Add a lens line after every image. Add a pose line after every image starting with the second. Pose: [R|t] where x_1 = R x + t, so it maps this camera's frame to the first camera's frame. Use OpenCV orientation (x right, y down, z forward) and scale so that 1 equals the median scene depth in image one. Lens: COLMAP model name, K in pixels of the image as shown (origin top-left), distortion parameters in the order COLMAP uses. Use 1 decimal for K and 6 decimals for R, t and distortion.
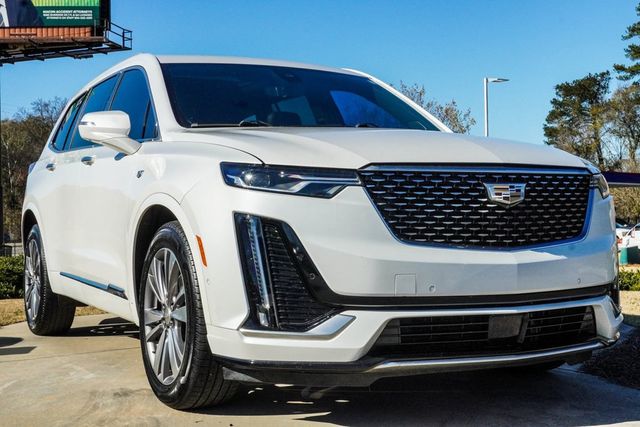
lens RADIAL K [[951.8, 0, 320.0], [0, 951.8, 212.1], [0, 0, 1]] dist [-0.006884, 0.000000]
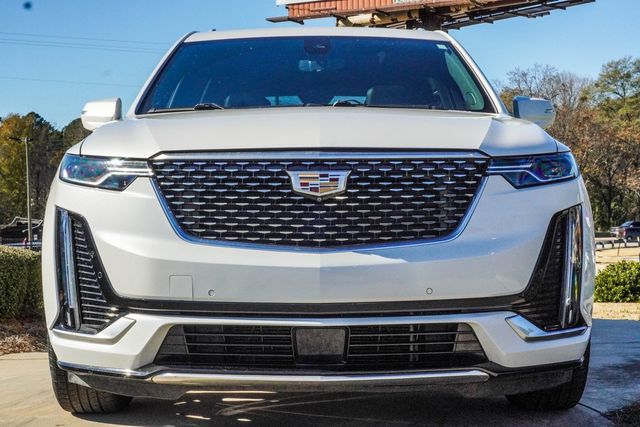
lens RADIAL K [[1183.1, 0, 319.8], [0, 1183.1, 214.4], [0, 0, 1]] dist [-0.023618, 0.000000]
pose [[0.880794, 0.001962, -0.473495, 0.694879], [0.002616, 0.999956, 0.009010, -0.001470], [0.473492, -0.009175, 0.880750, 0.081944]]
